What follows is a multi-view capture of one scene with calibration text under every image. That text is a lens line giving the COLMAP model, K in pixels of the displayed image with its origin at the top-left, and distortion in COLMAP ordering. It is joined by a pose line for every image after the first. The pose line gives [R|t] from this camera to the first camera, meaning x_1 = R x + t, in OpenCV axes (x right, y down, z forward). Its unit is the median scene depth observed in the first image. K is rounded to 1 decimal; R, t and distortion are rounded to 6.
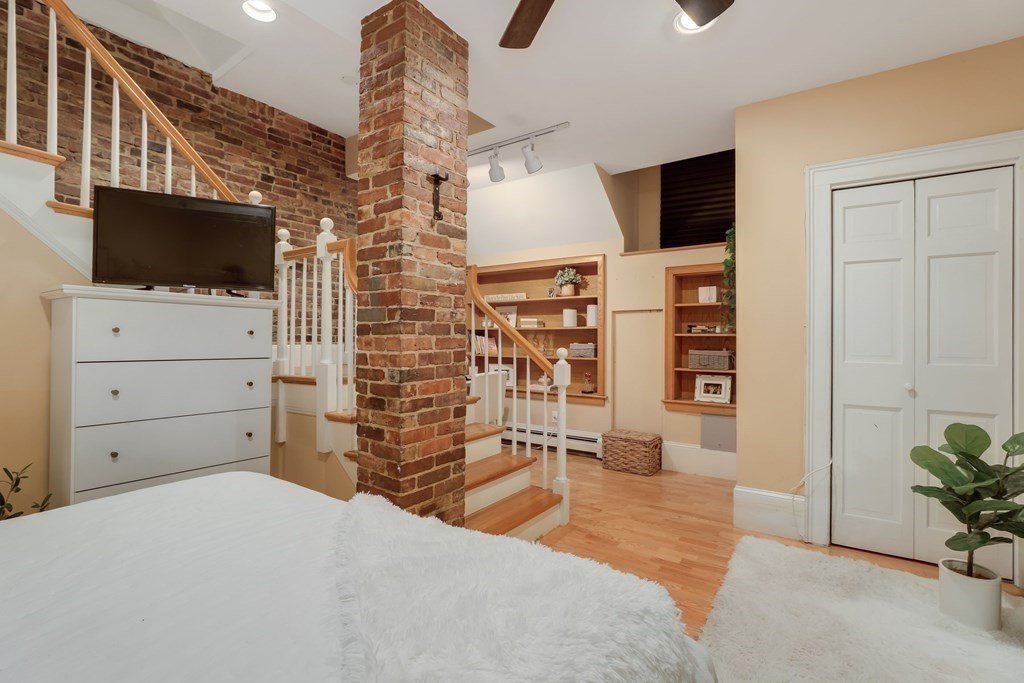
lens RADIAL K [[468.6, 0, 511.5], [0, 468.6, 332.5], [0, 0, 1]] dist [-0.022347, 0.008647]
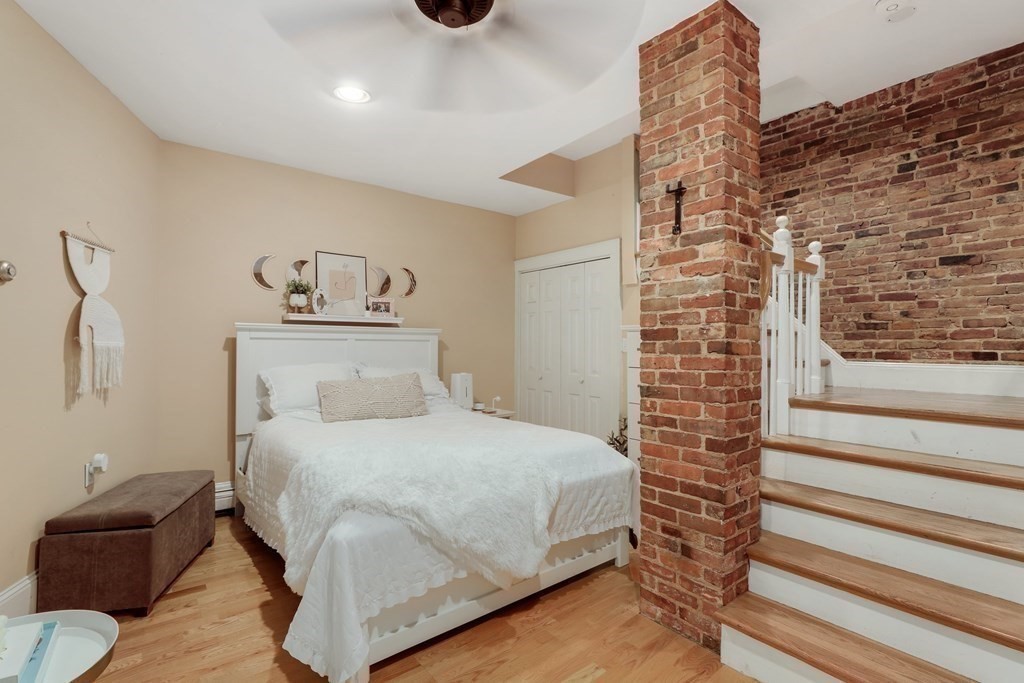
lens RADIAL K [[468.6, 0, 502.6], [0, 468.6, 335.9], [0, 0, 1]] dist [-0.022347, 0.008647]
pose [[-0.295404, -0.027057, -0.954989, 0.827867], [0.008622, 0.999483, -0.030985, -0.005405], [0.955334, -0.017387, -0.295018, 0.904272]]
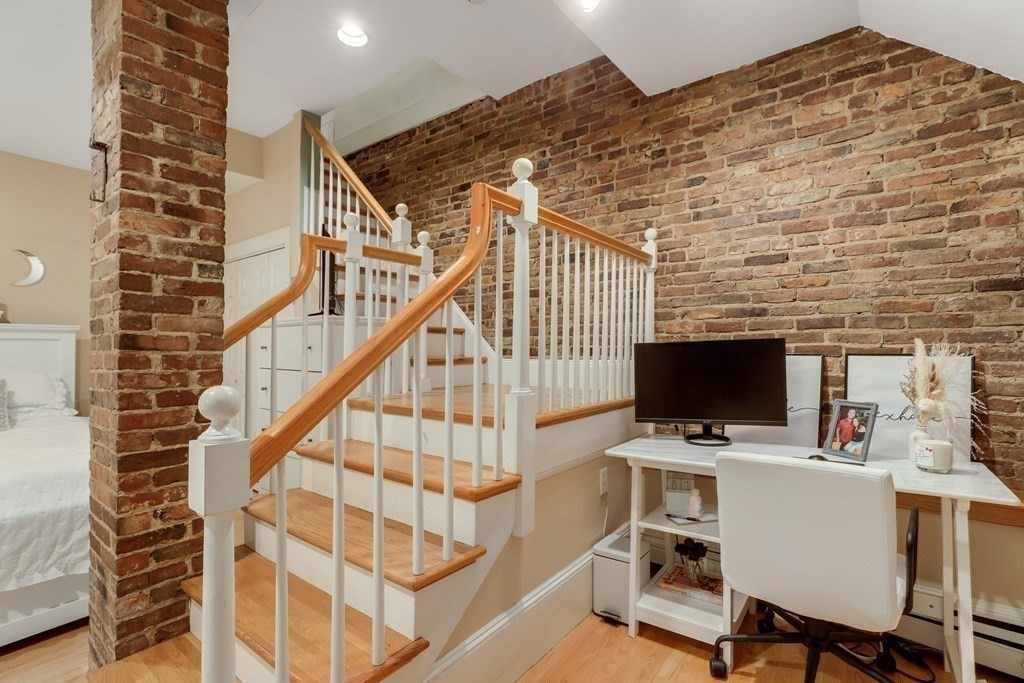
lens RADIAL K [[468.6, 0, 490.0], [0, 468.6, 345.0], [0, 0, 1]] dist [-0.022347, 0.008647]
pose [[-0.056269, -0.011800, -0.998346, 0.558523], [0.017970, 0.999756, -0.012829, 0.015675], [0.998254, -0.018662, -0.056043, 1.587042]]
